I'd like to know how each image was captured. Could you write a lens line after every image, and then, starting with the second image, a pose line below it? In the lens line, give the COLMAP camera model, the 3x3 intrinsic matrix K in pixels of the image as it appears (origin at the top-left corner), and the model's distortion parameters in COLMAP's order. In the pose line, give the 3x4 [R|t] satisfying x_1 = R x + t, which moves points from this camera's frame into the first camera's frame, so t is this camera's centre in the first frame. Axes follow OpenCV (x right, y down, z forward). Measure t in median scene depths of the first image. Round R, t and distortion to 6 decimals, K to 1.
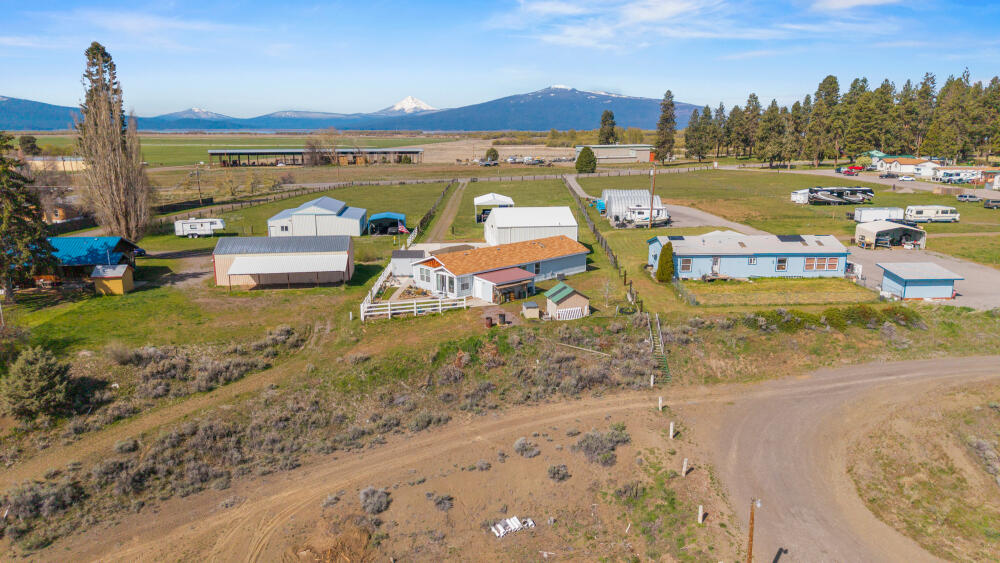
lens RADIAL K [[663.8, 0, 500.0], [0, 663.8, 281.5], [0, 0, 1]] dist [0.067539, -0.106216]
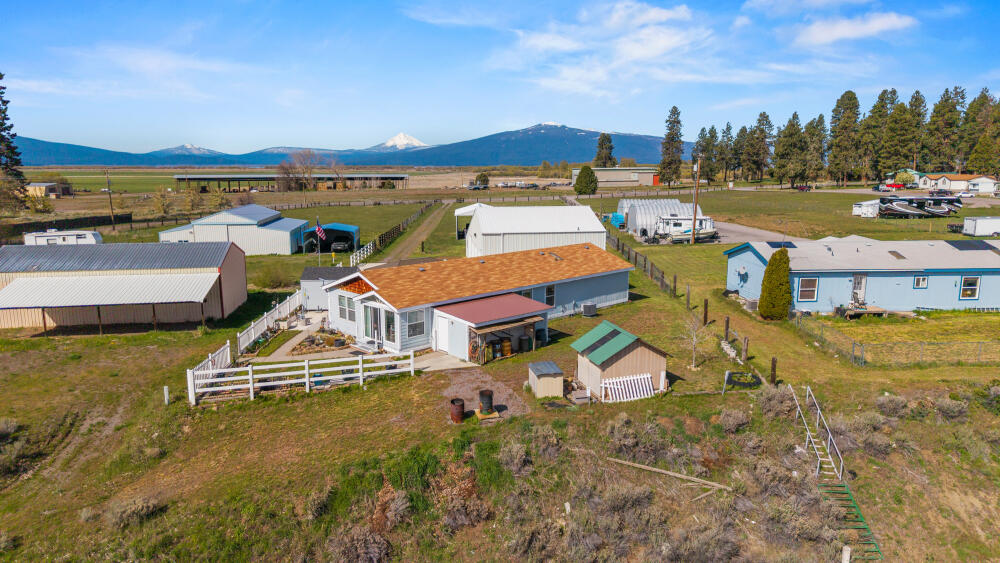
lens RADIAL K [[663.8, 0, 500.0], [0, 663.8, 281.5], [0, 0, 1]] dist [0.067539, -0.106216]
pose [[0.999914, -0.003023, 0.012782, 0.005769], [0.003677, 0.998672, -0.051392, -0.002814], [-0.012609, 0.051435, 0.998597, 0.421819]]
